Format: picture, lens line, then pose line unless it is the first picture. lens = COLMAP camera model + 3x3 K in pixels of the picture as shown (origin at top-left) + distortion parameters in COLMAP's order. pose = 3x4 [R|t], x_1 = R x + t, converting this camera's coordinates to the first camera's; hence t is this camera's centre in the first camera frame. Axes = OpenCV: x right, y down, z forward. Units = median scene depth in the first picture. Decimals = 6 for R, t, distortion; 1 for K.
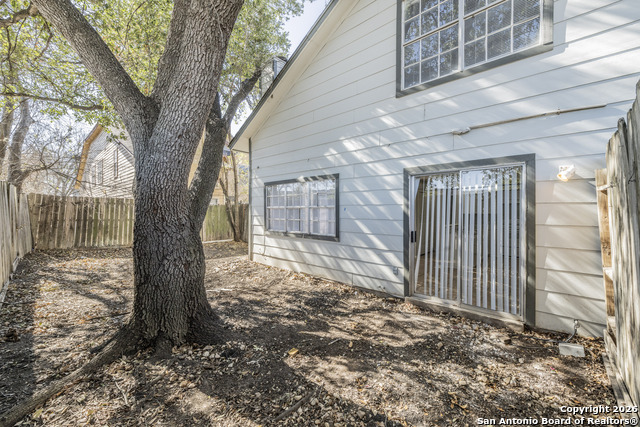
lens RADIAL K [[254.0, 0, 320.0], [0, 254.0, 213.5], [0, 0, 1]] dist [-0.000736, -0.000236]
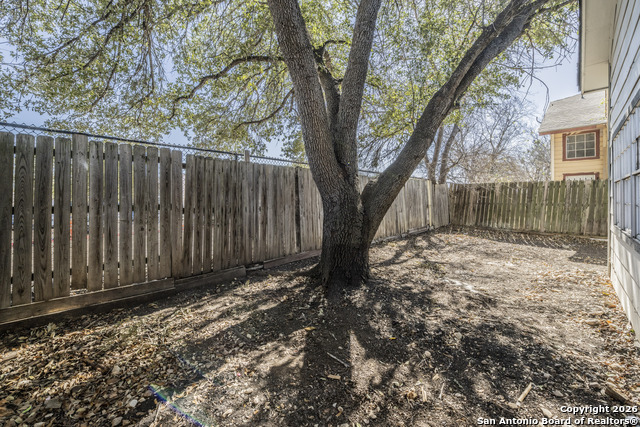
lens RADIAL K [[252.7, 0, 320.7], [0, 252.7, 196.7], [0, 0, 1]] dist [-0.000870, -0.000123]
pose [[-0.050212, -0.016776, -0.998598, 0.699910], [0.003880, 0.999848, -0.016992, 0.032826], [0.998731, -0.004728, -0.050140, 0.857563]]
